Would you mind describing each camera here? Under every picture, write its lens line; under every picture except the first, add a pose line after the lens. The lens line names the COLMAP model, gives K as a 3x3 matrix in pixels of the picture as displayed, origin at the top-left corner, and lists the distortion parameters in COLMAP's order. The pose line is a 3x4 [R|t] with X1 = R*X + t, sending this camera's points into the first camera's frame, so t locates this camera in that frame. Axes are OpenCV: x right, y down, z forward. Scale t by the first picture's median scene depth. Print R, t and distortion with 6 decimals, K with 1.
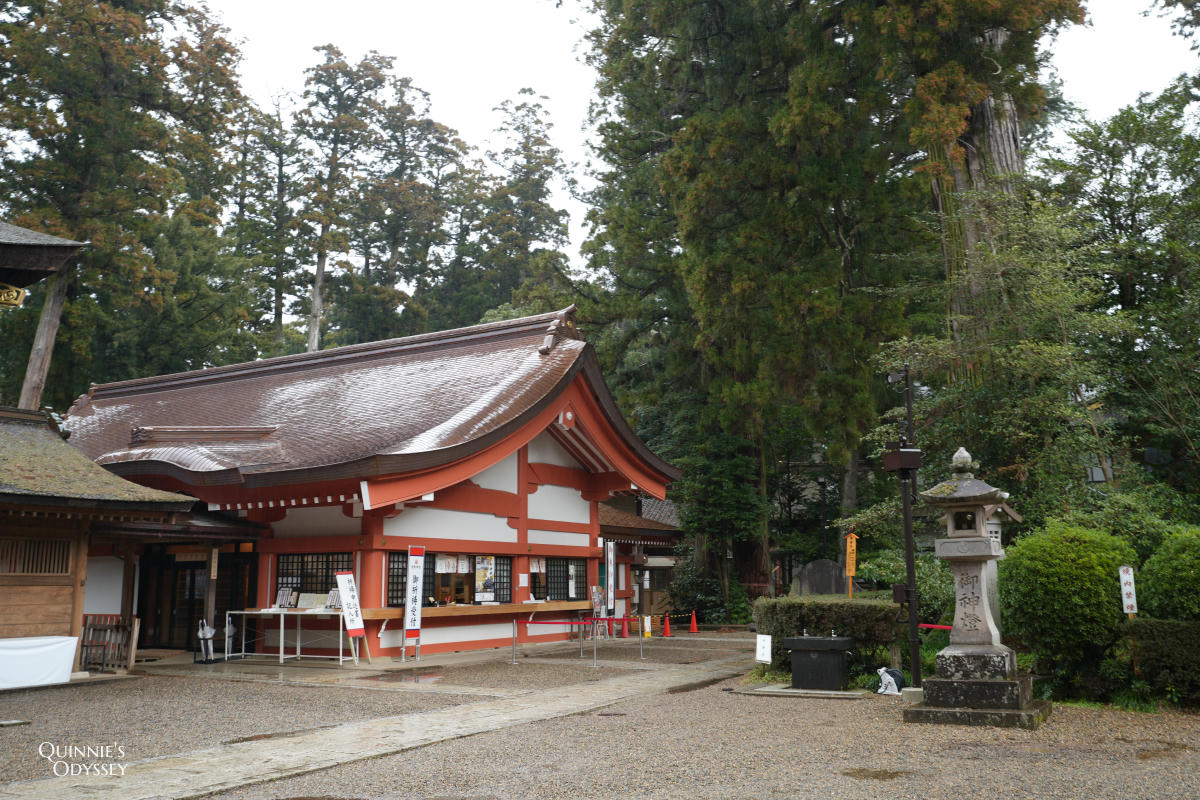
lens RADIAL K [[1051.8, 0, 599.9], [0, 1051.8, 399.4], [0, 0, 1]] dist [-0.003906, -0.003014]
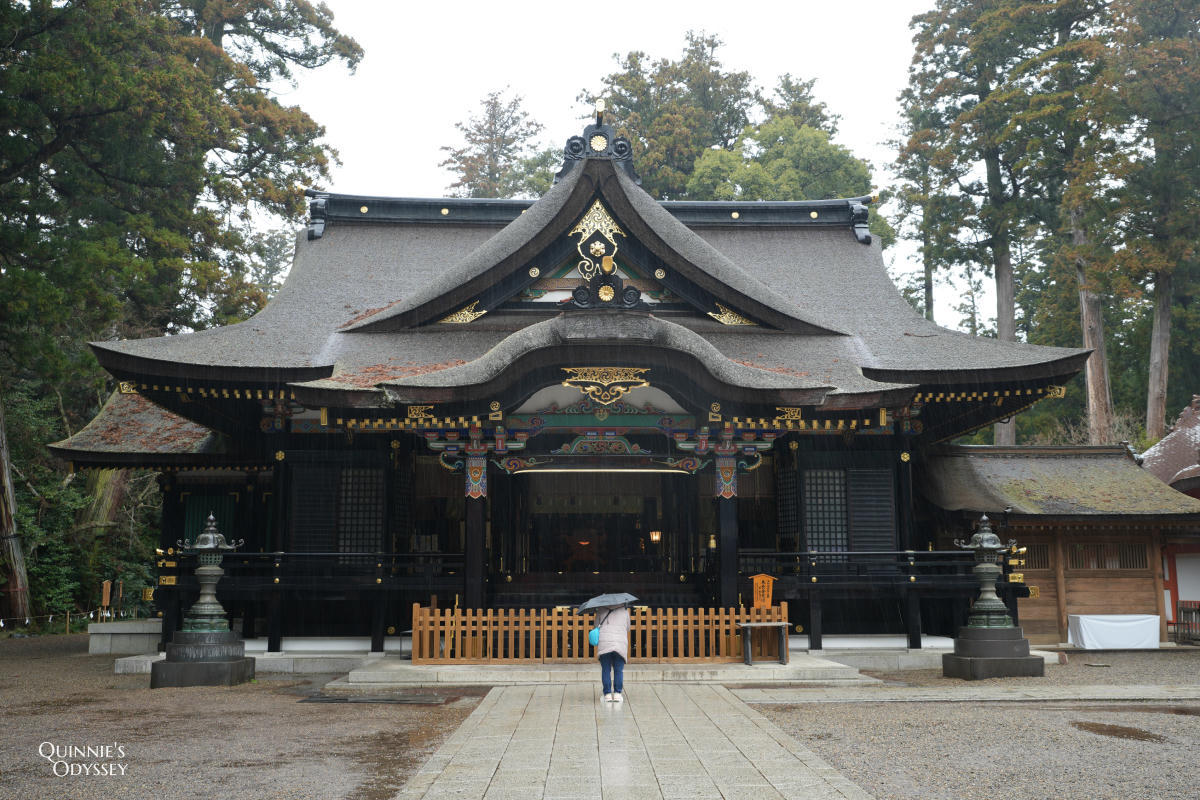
lens RADIAL K [[1051.8, 0, 600.0], [0, 1051.8, 400.0], [0, 0, 1]] dist [-0.003906, -0.003014]
pose [[0.523920, -0.141705, -0.839897, 0.279258], [0.148220, 0.986187, -0.073929, -0.051219], [0.838772, -0.085757, 0.537687, -0.288804]]
